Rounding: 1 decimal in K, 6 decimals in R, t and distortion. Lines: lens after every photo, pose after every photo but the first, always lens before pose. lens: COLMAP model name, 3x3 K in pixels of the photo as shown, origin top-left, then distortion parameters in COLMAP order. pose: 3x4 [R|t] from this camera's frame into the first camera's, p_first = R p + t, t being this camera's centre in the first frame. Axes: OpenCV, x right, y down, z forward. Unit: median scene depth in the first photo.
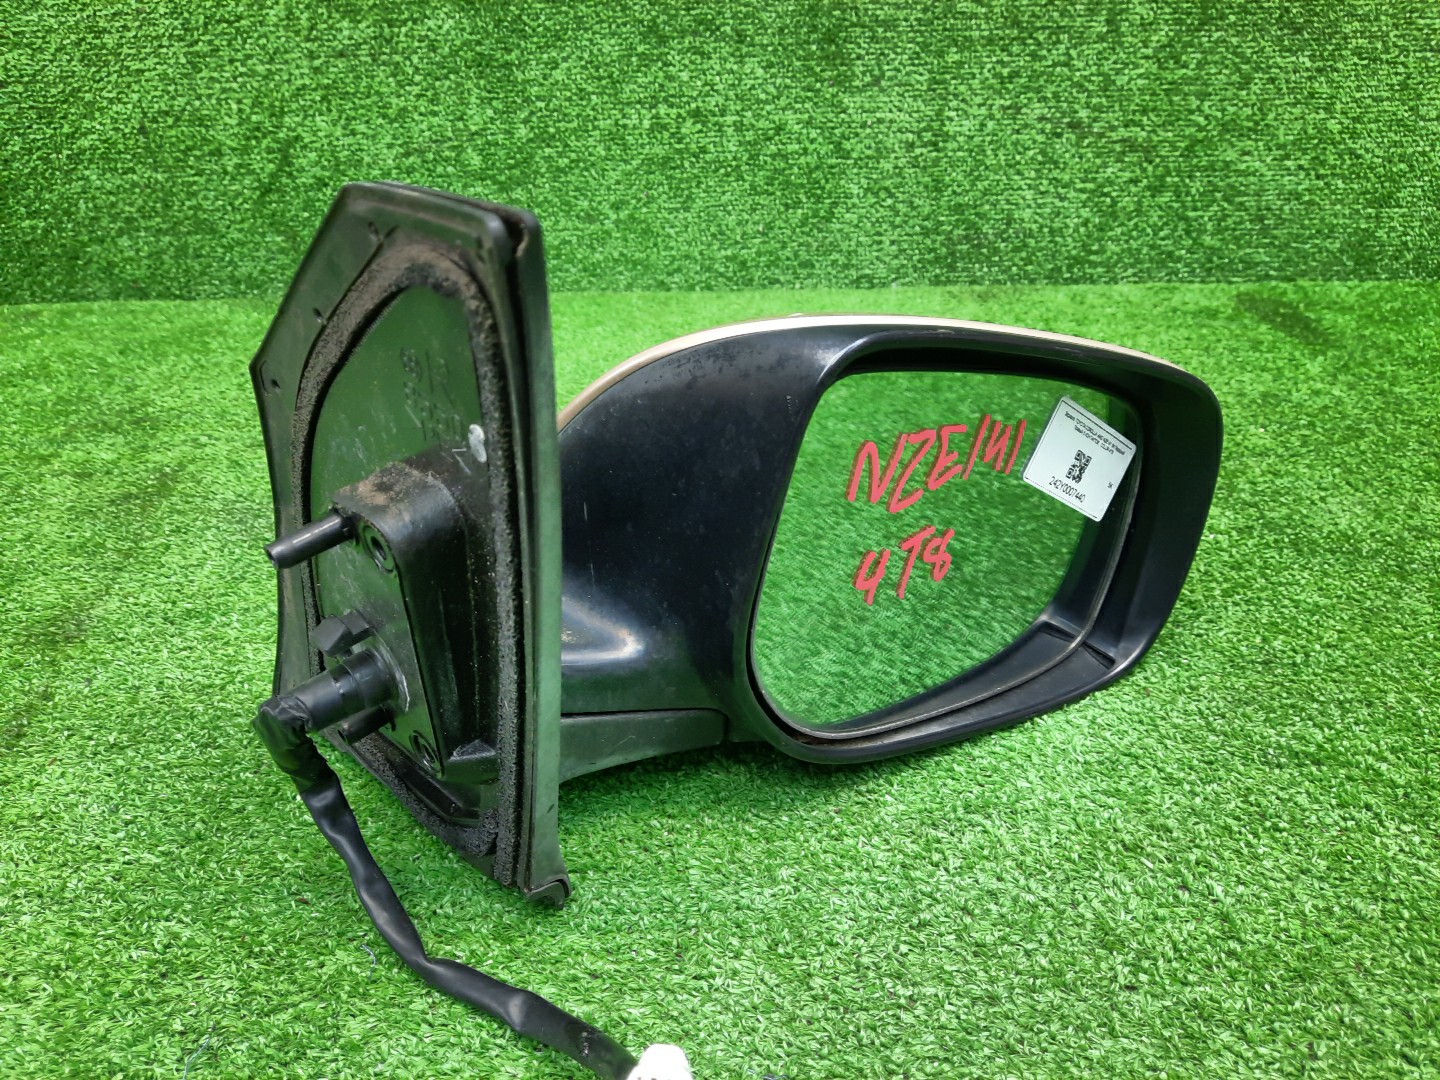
lens RADIAL K [[1074.0, 0, 721.0], [0, 1074.0, 541.3], [0, 0, 1]] dist [0.055191, -0.079082]
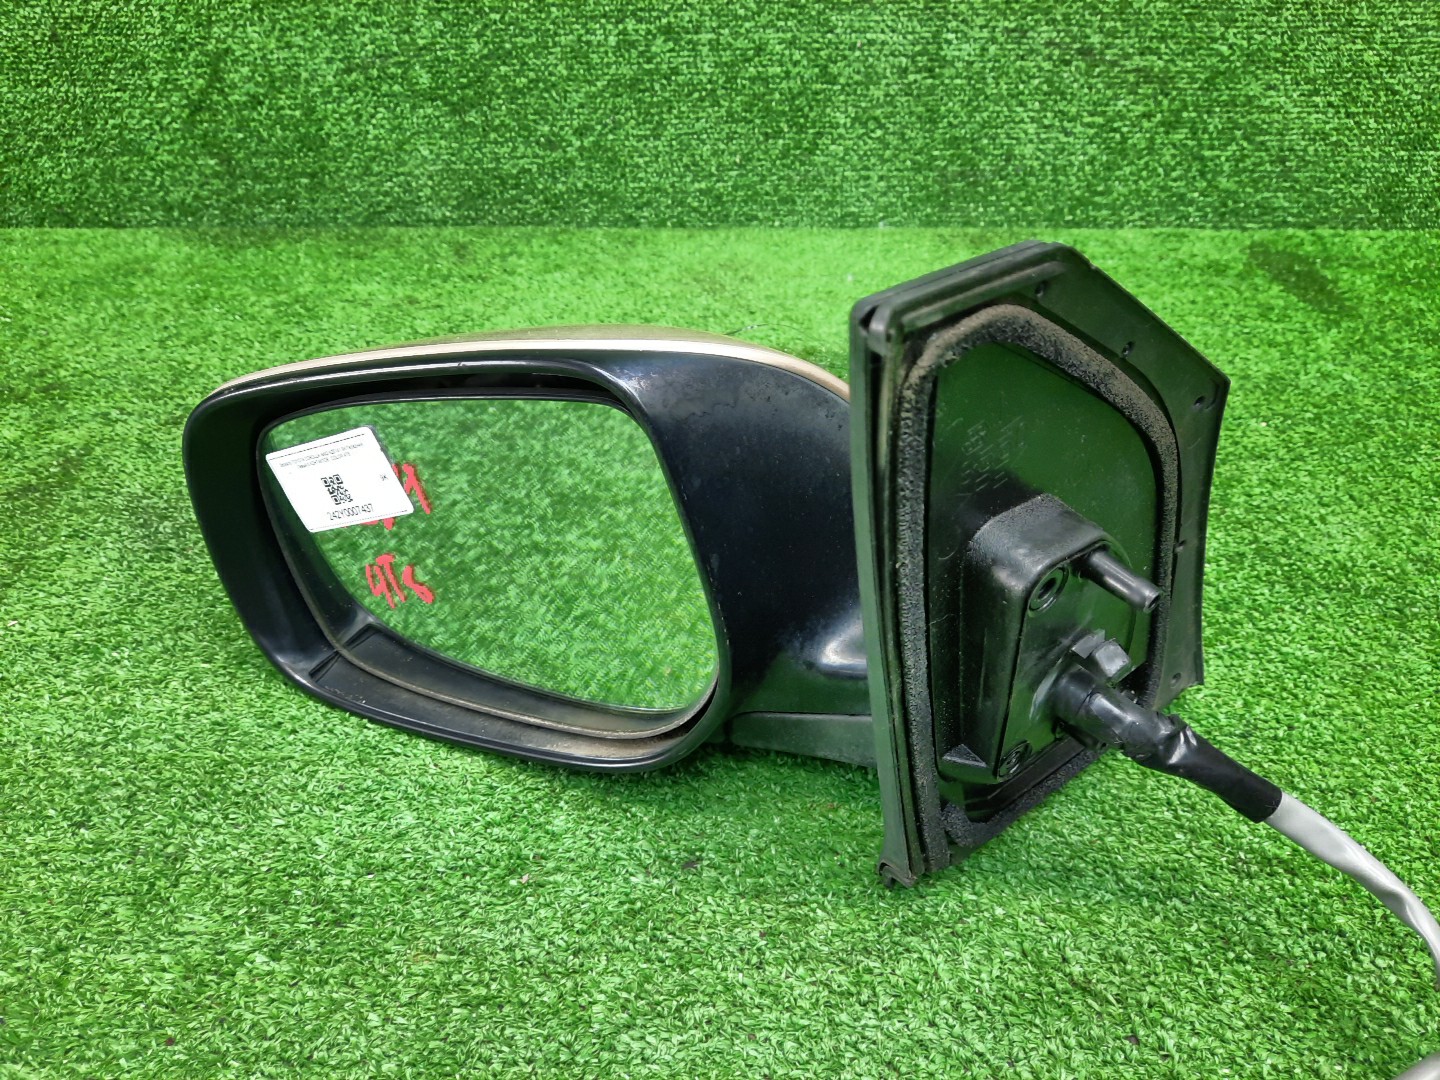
lens RADIAL K [[1073.0, 0, 720.7], [0, 1073.0, 539.5], [0, 0, 1]] dist [0.041418, -0.060176]
pose [[0.999818, 0.018936, 0.002195, 0.033323], [-0.019063, 0.993415, 0.112978, -0.091981], [-0.000041, -0.113000, 0.993595, 0.068310]]
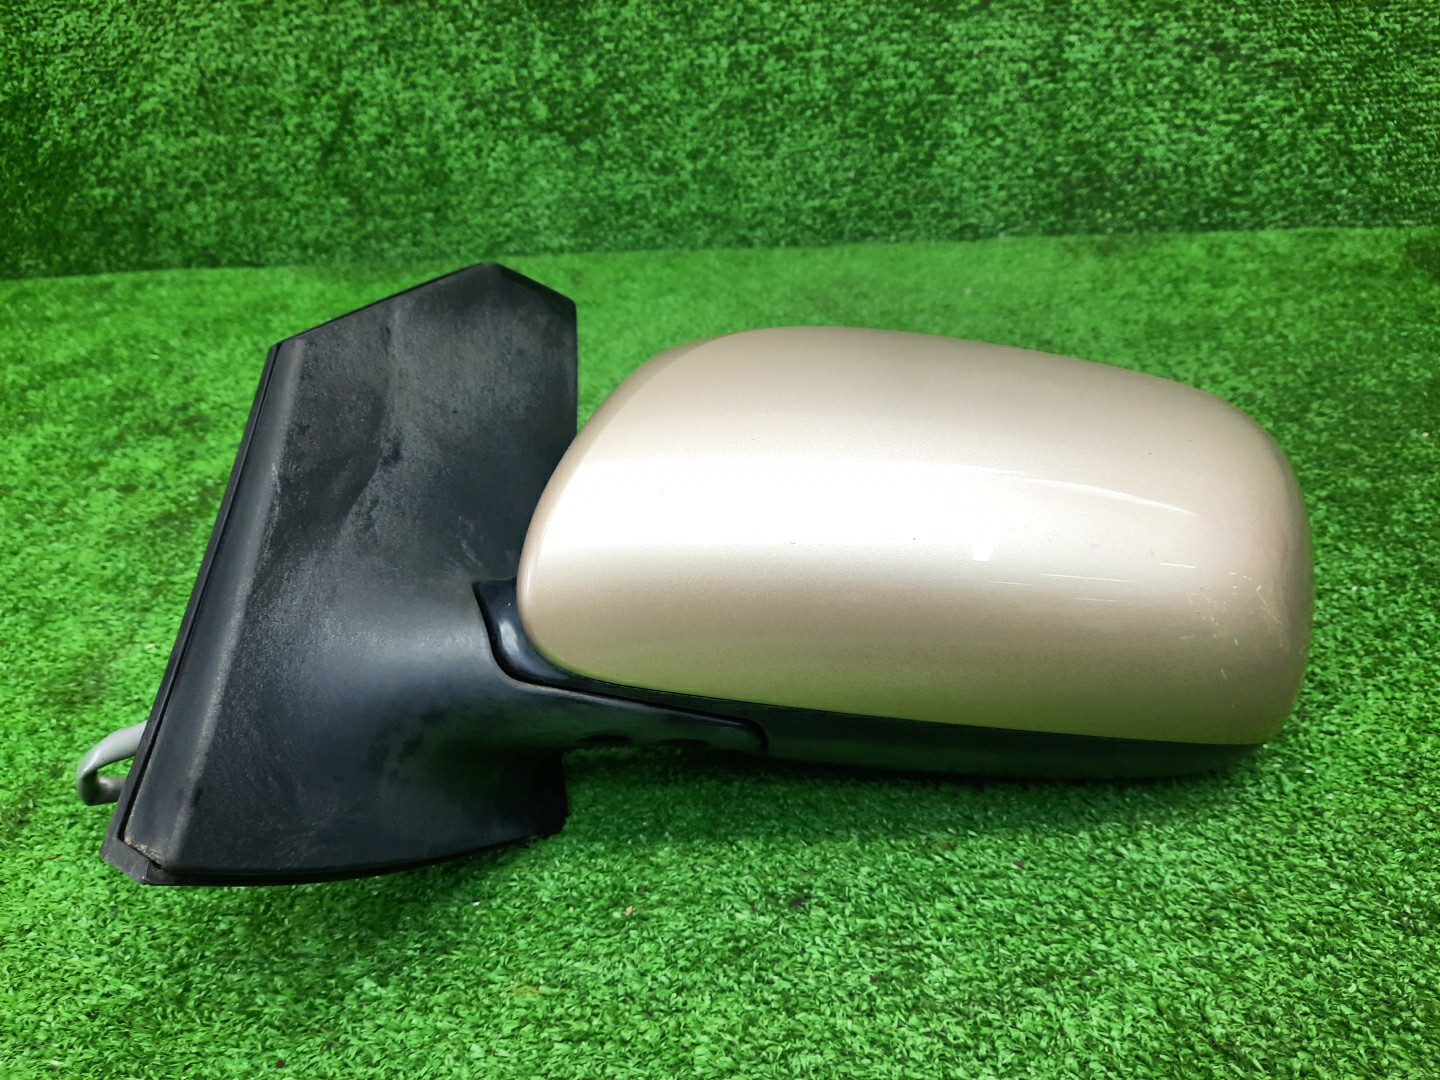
lens RADIAL K [[1076.8, 0, 720.0], [0, 1076.8, 540.0], [0, 0, 1]] dist [0.031711, -0.053514]
pose [[0.993636, 0.012182, -0.111975, 0.040569], [-0.001403, 0.995396, 0.095835, -0.092310], [0.112627, -0.095068, 0.989079, 0.082463]]
